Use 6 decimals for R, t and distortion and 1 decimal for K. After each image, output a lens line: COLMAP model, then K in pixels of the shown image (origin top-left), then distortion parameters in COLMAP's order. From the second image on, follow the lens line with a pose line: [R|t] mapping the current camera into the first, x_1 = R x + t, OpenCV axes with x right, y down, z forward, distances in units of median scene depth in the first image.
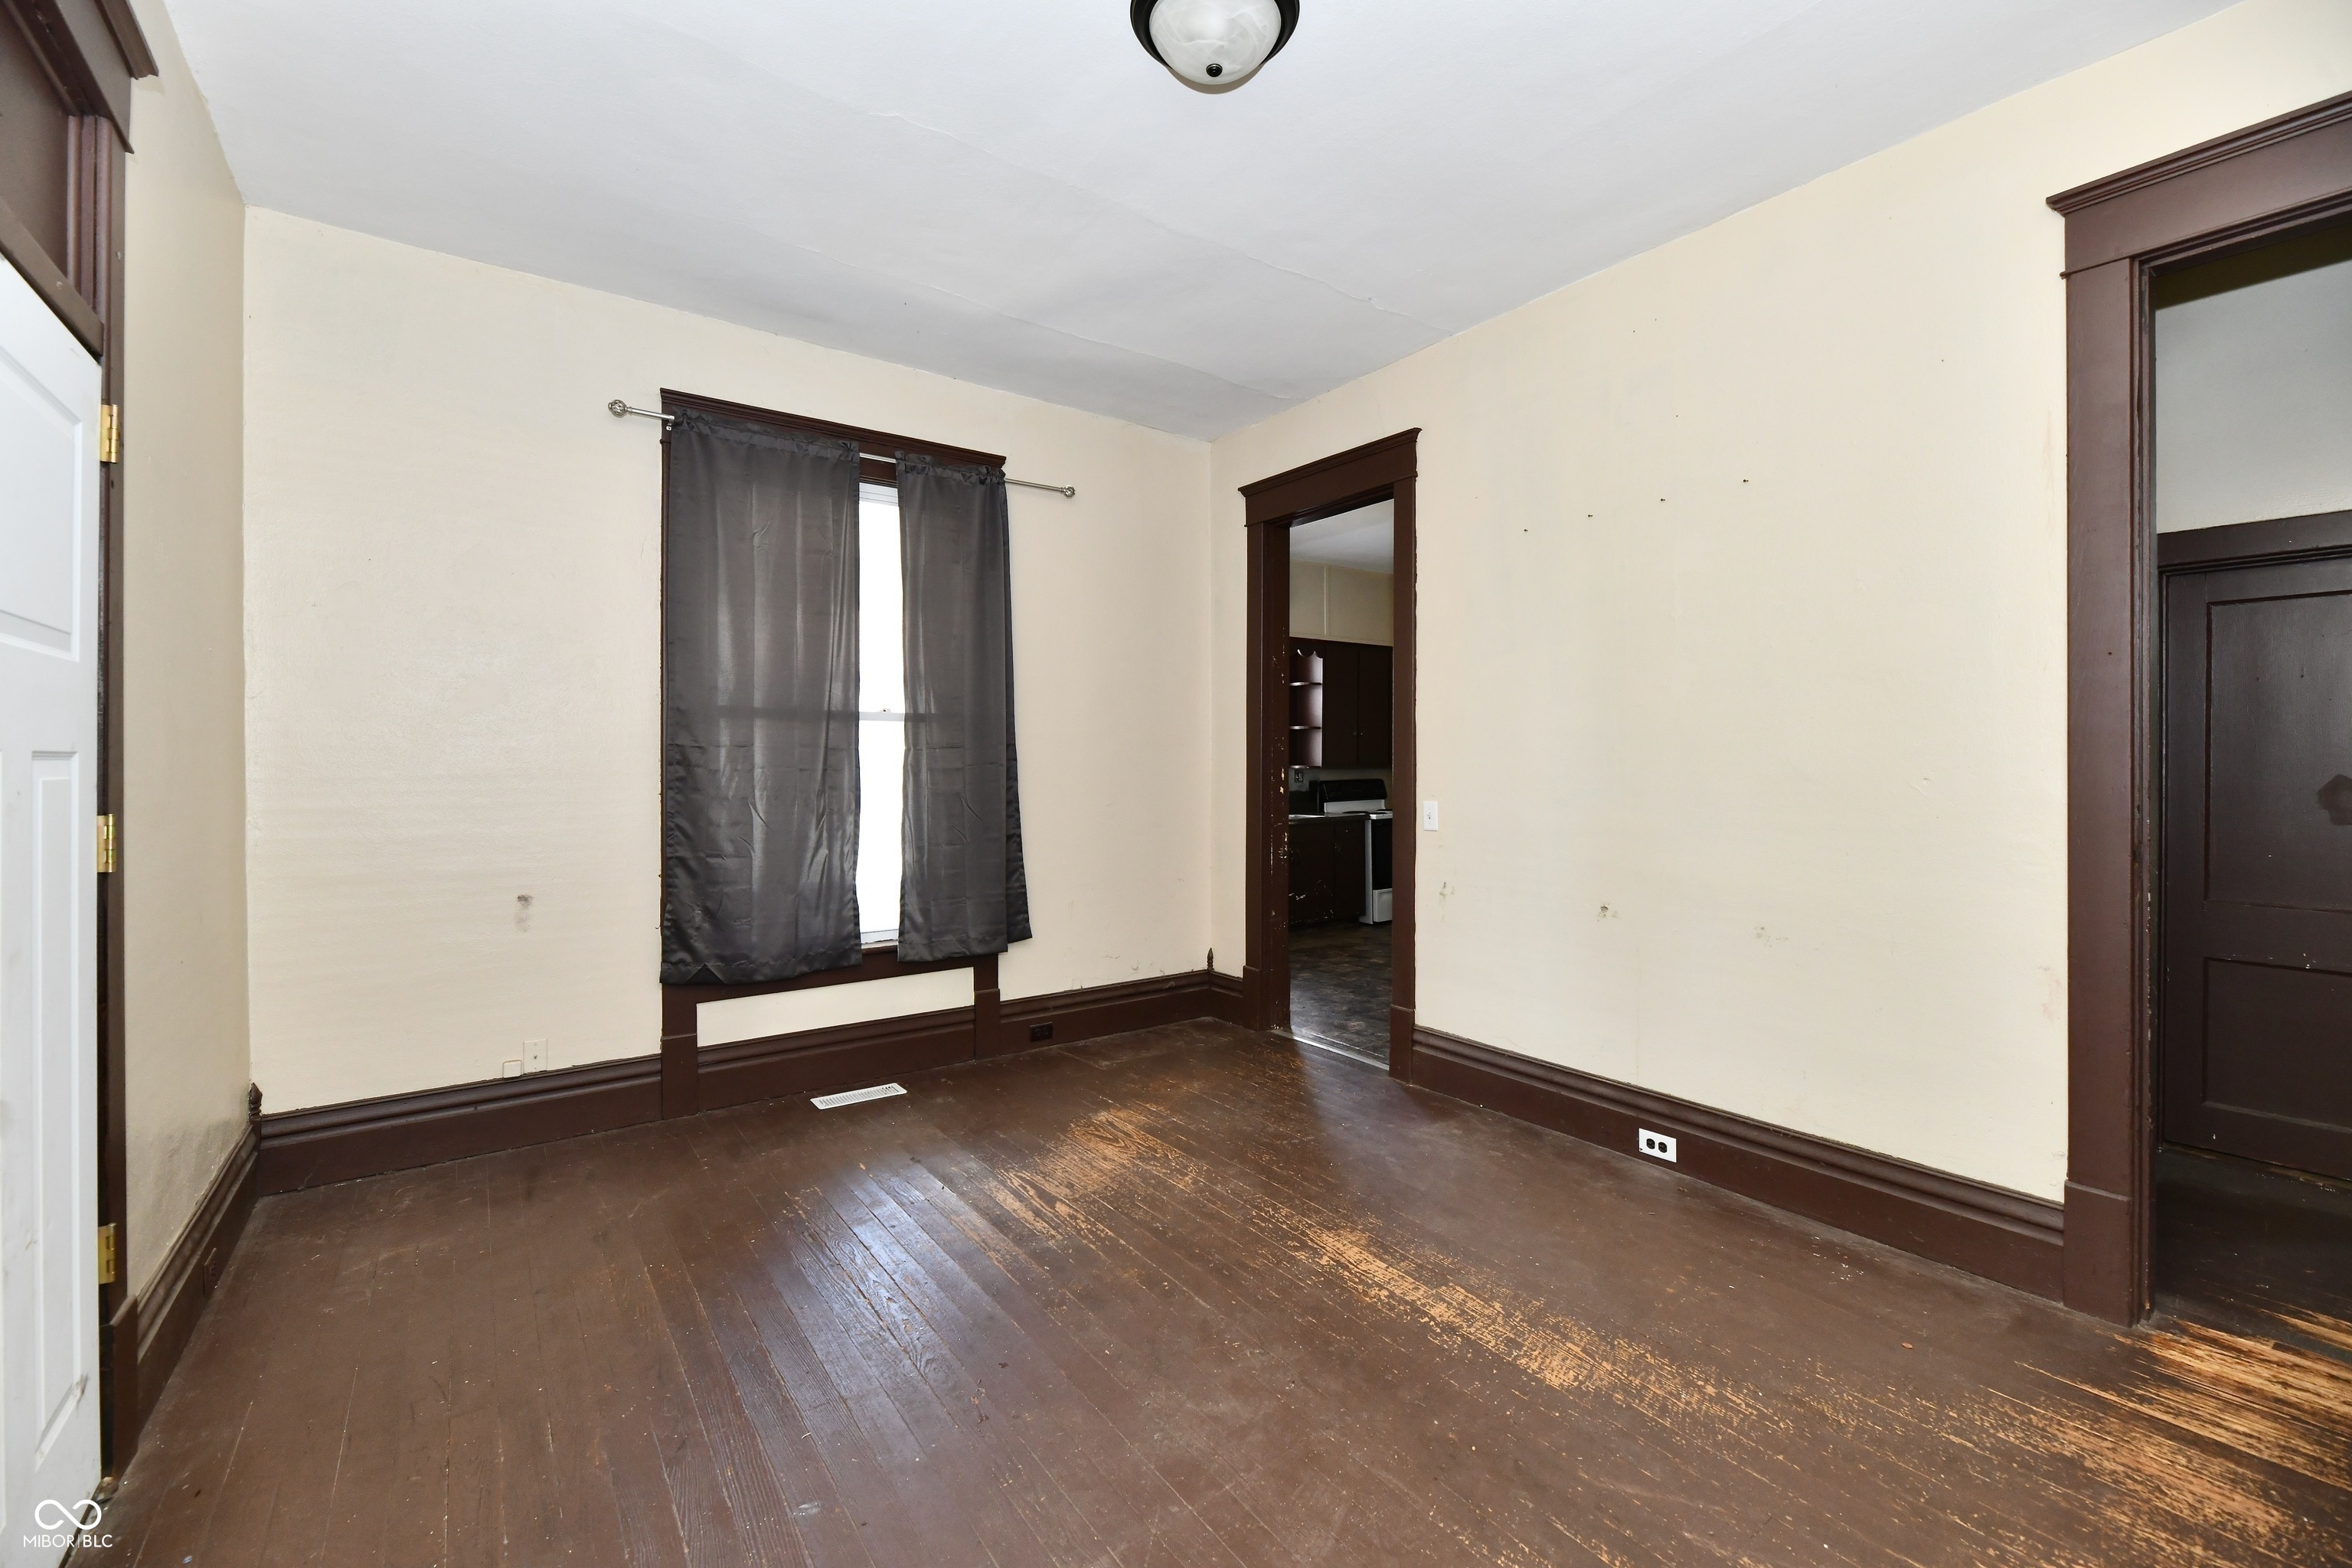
lens RADIAL K [[962.9, 0, 1172.8], [0, 962.9, 764.3], [0, 0, 1]] dist [-0.009695, -0.000249]
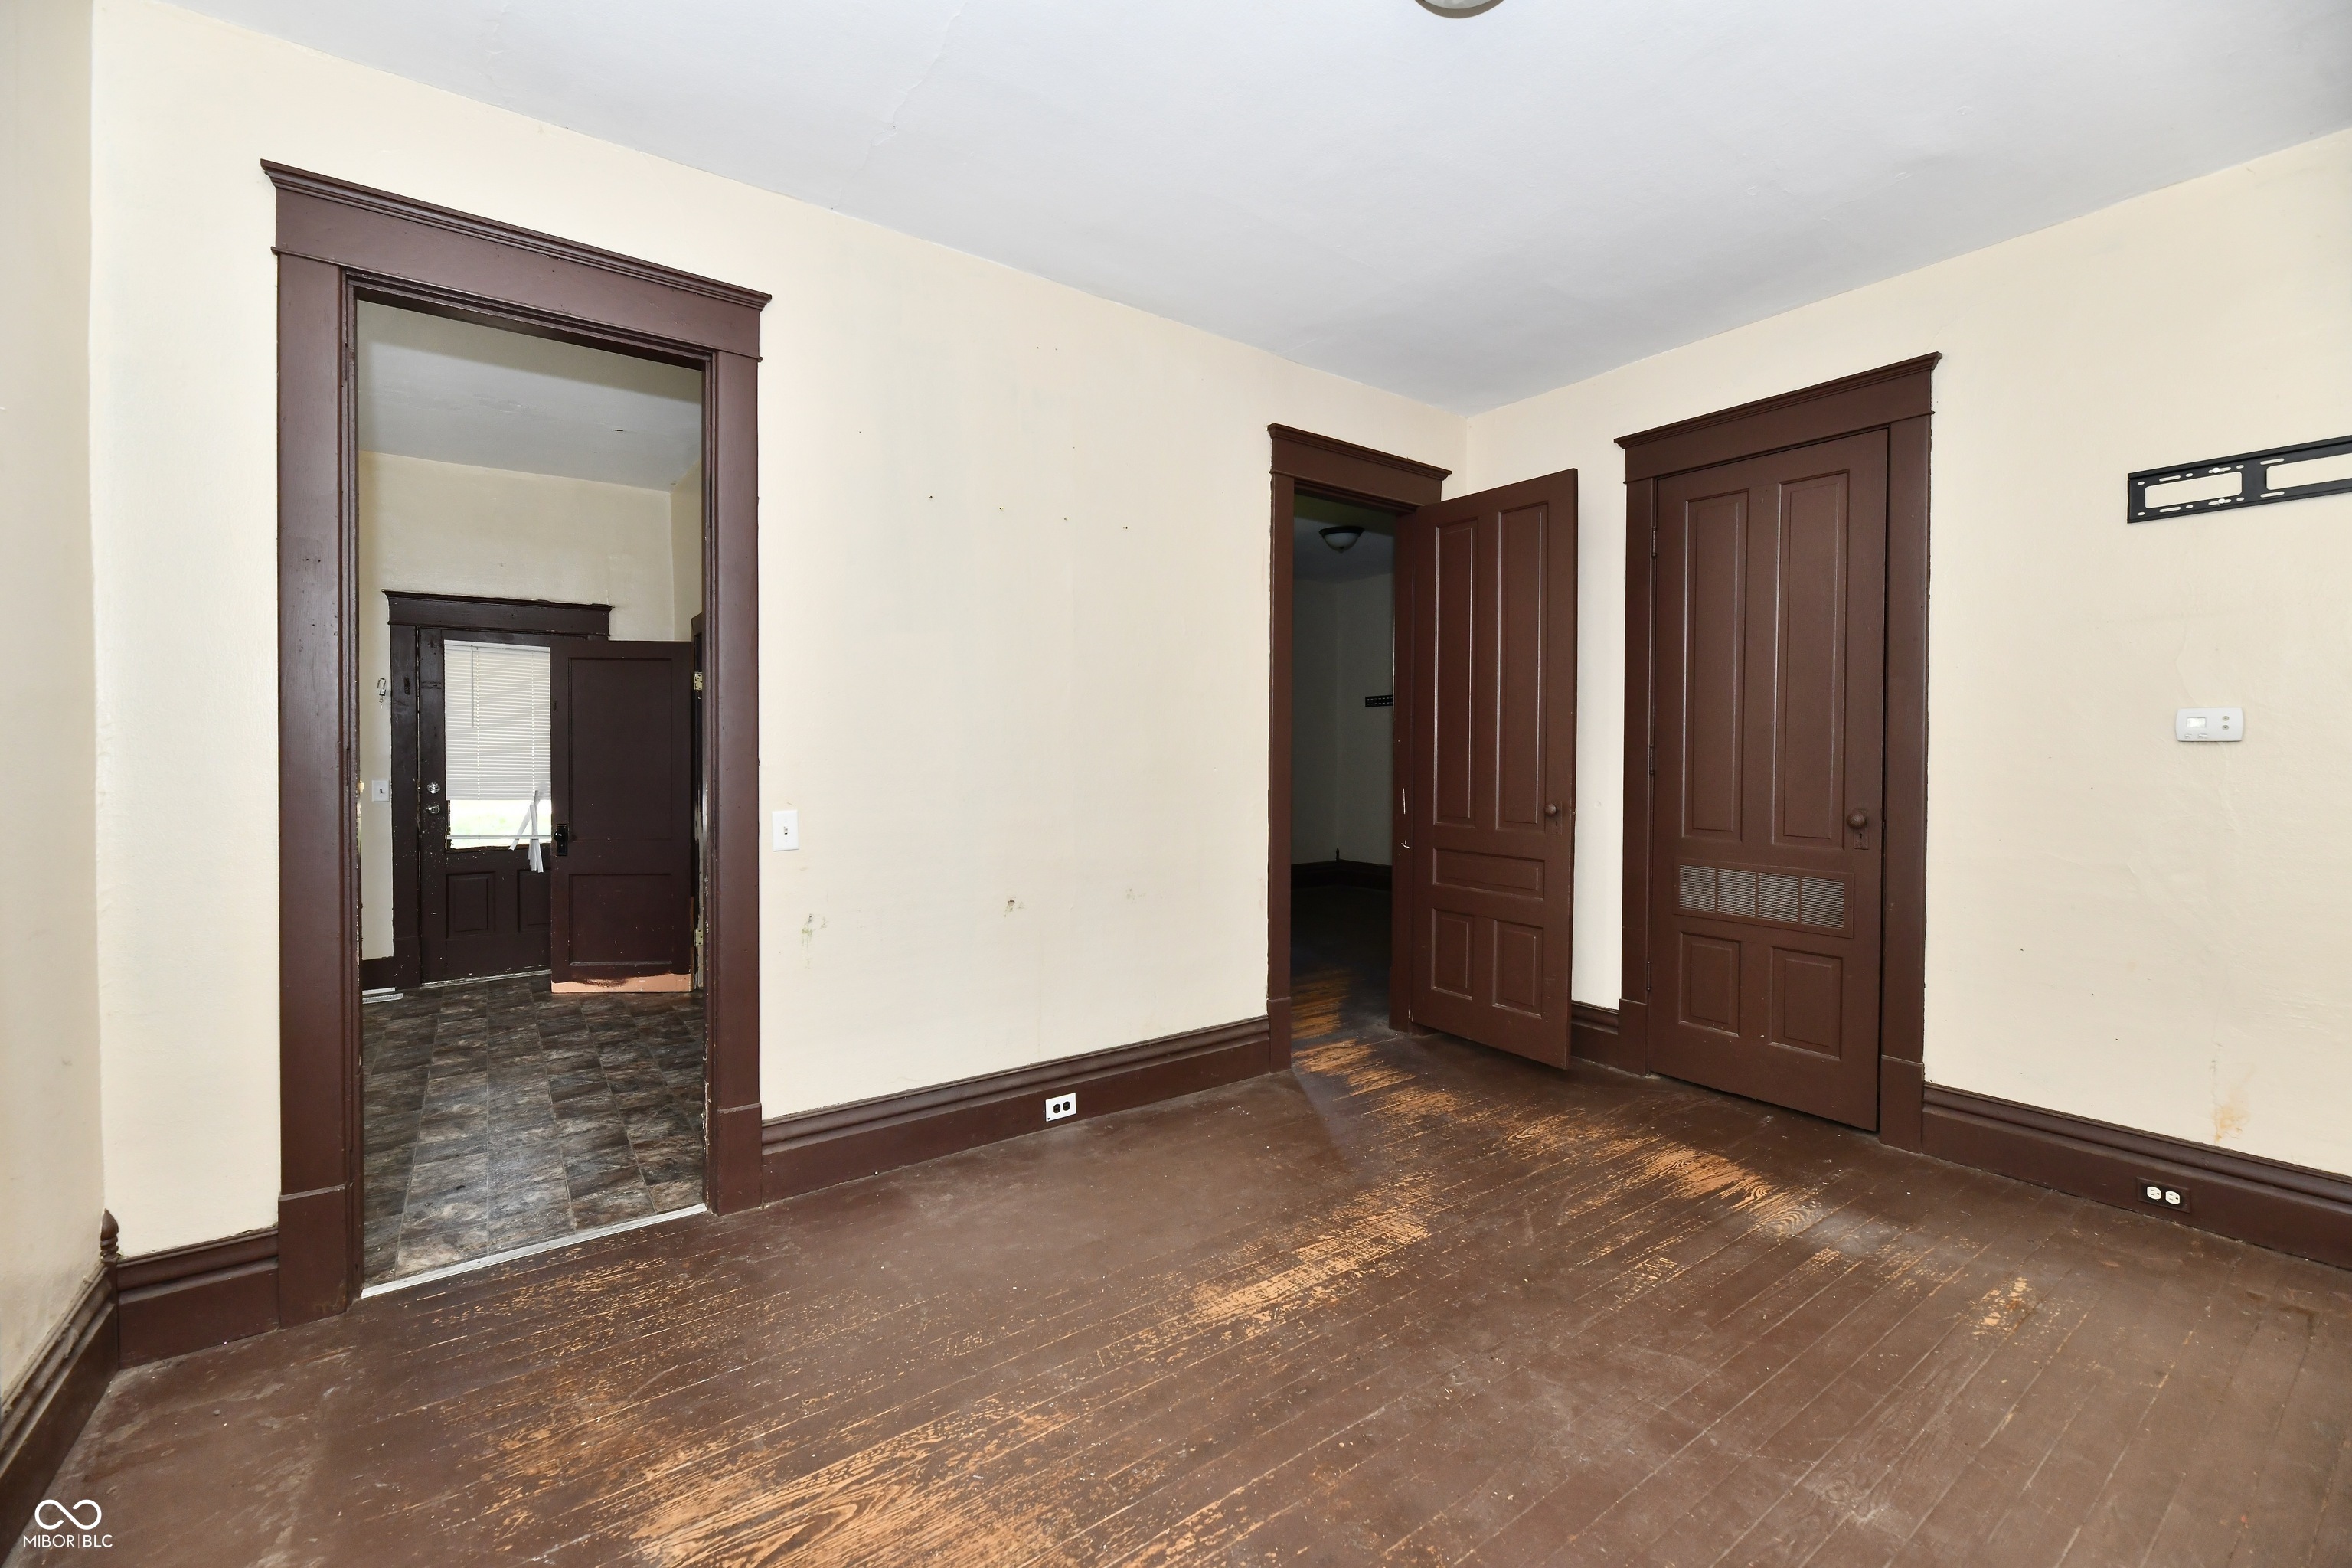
lens RADIAL K [[967.3, 0, 1167.5], [0, 967.3, 764.8], [0, 0, 1]] dist [-0.001204, -0.000265]
pose [[0.005574, -0.014535, 0.999879, -0.527296], [0.000851, 0.999894, 0.014531, -0.008339], [-0.999984, 0.000770, 0.005585, 0.775339]]
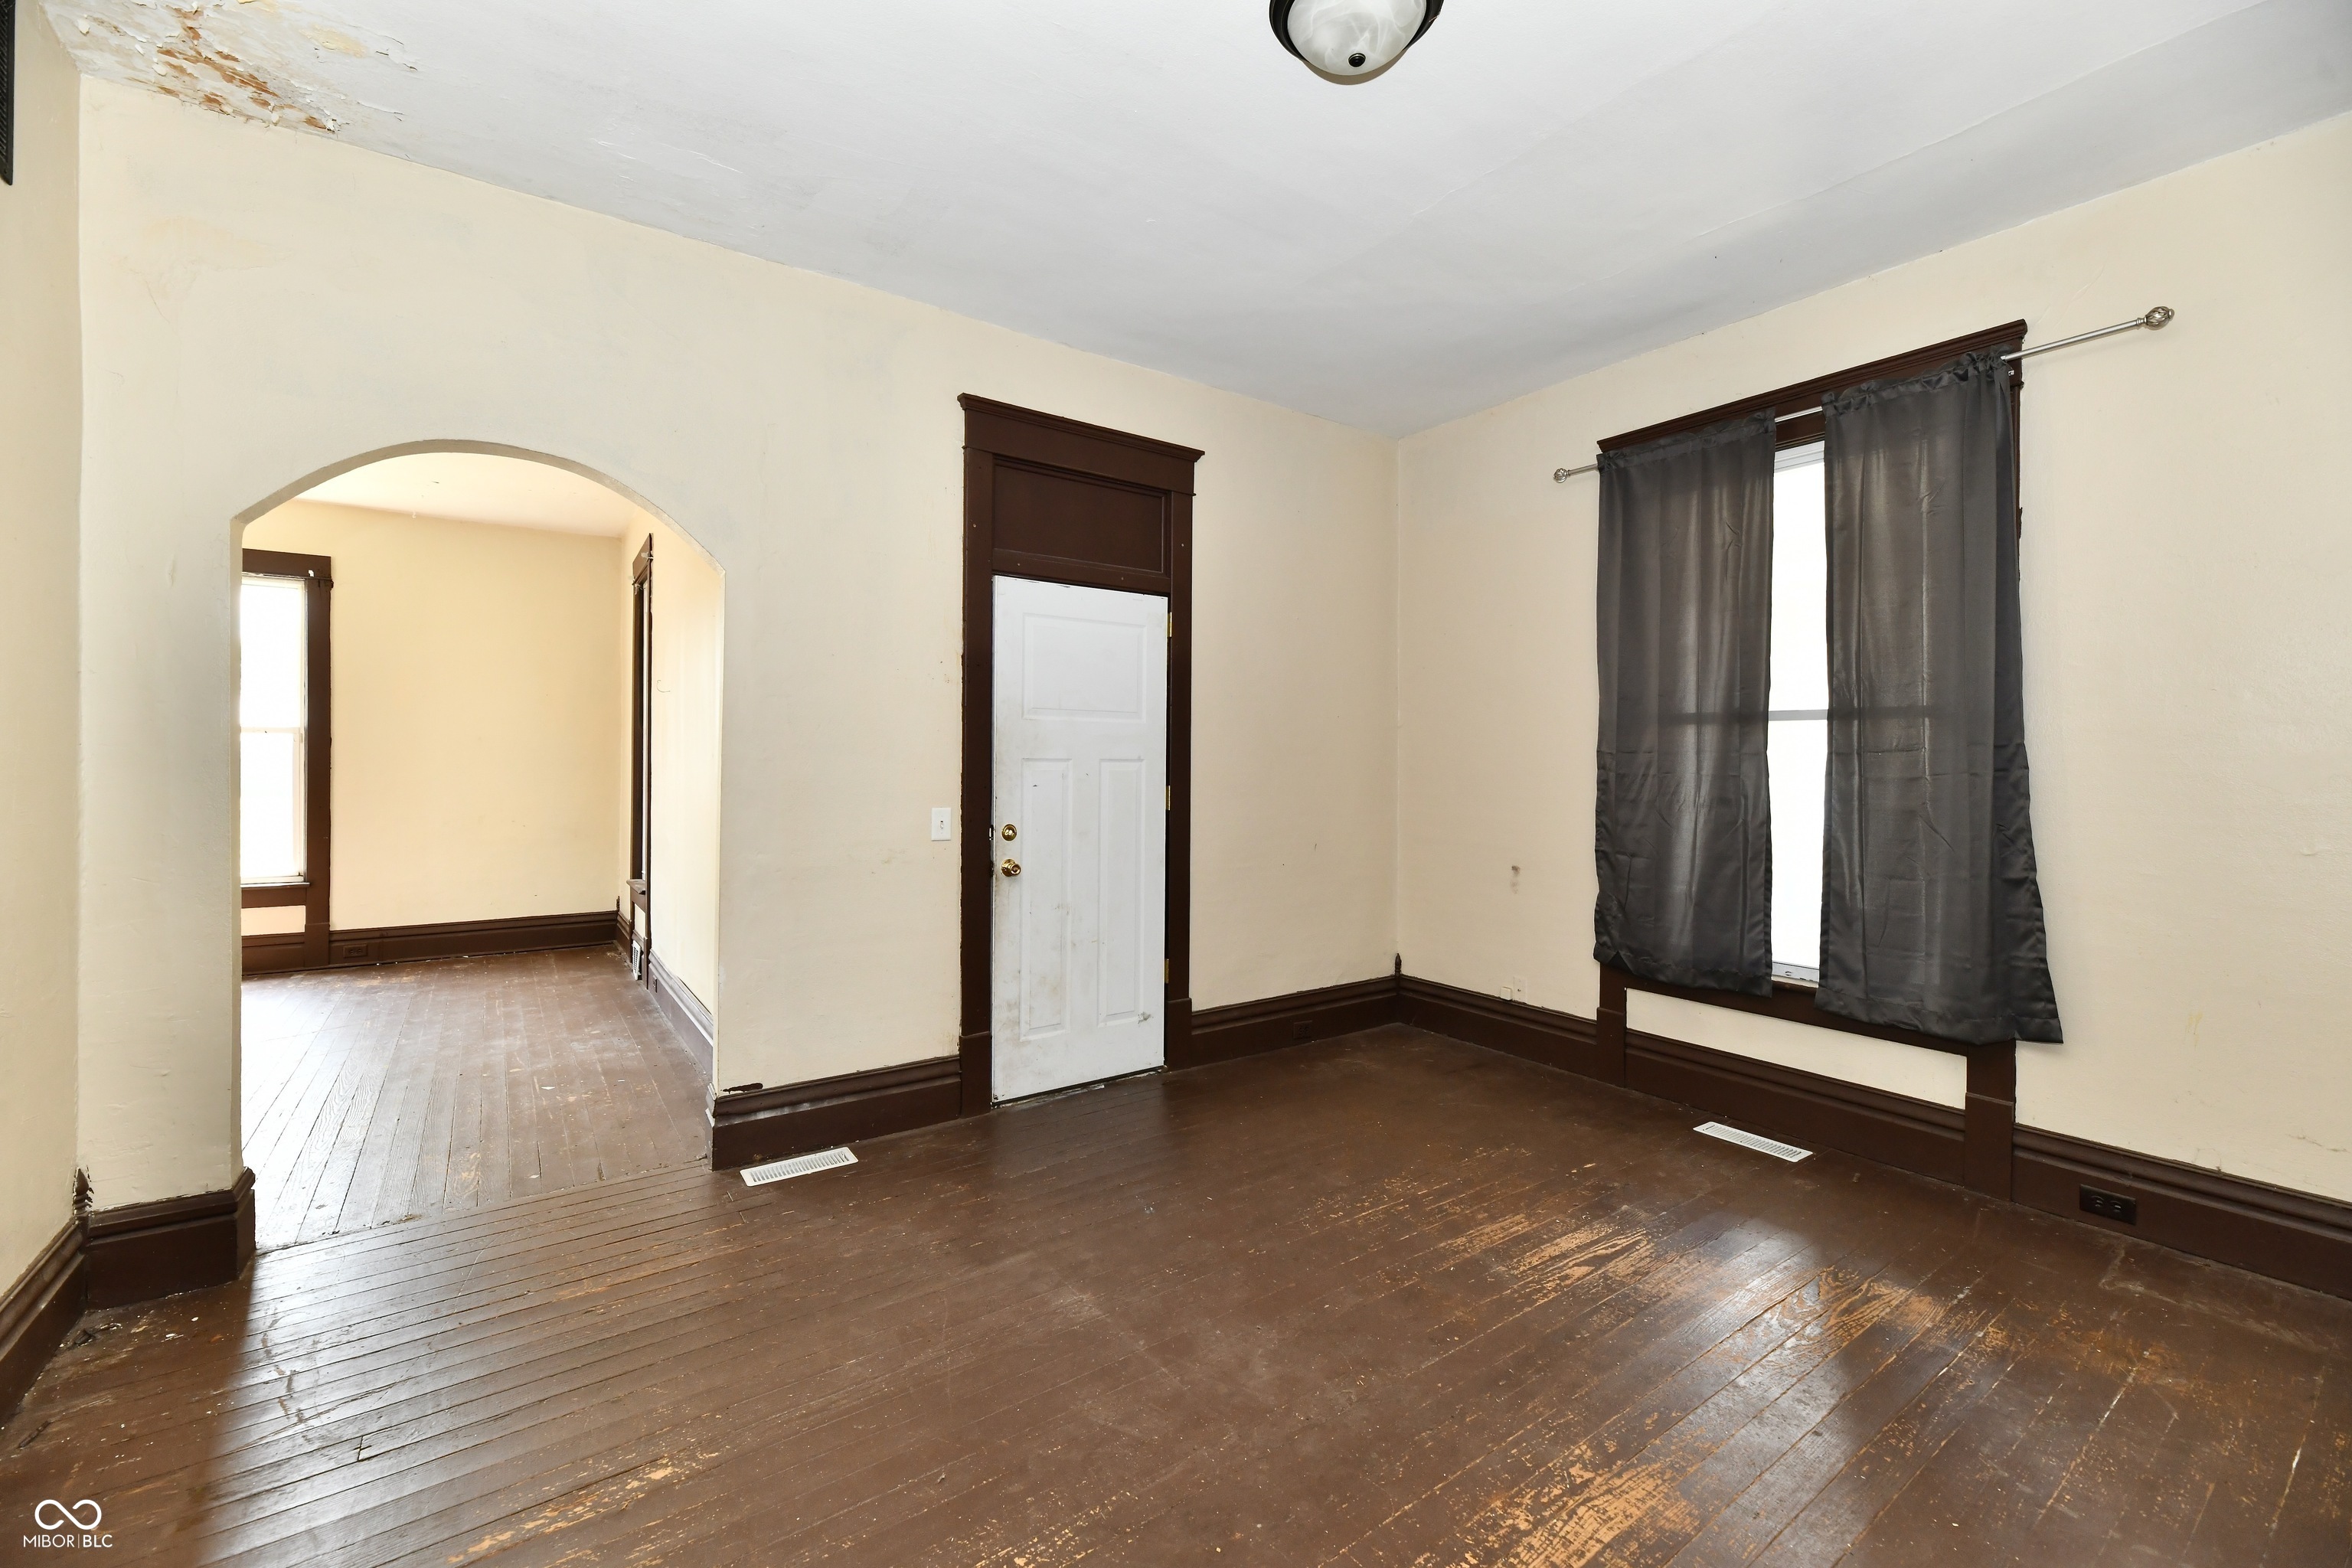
lens RADIAL K [[967.3, 0, 1167.5], [0, 967.3, 764.8], [0, 0, 1]] dist [-0.001204, -0.000265]
pose [[-0.013774, 0.005344, -0.999891, 0.626370], [-0.007968, 0.999953, 0.005455, -0.006753], [0.999873, 0.008042, -0.013731, 0.500548]]
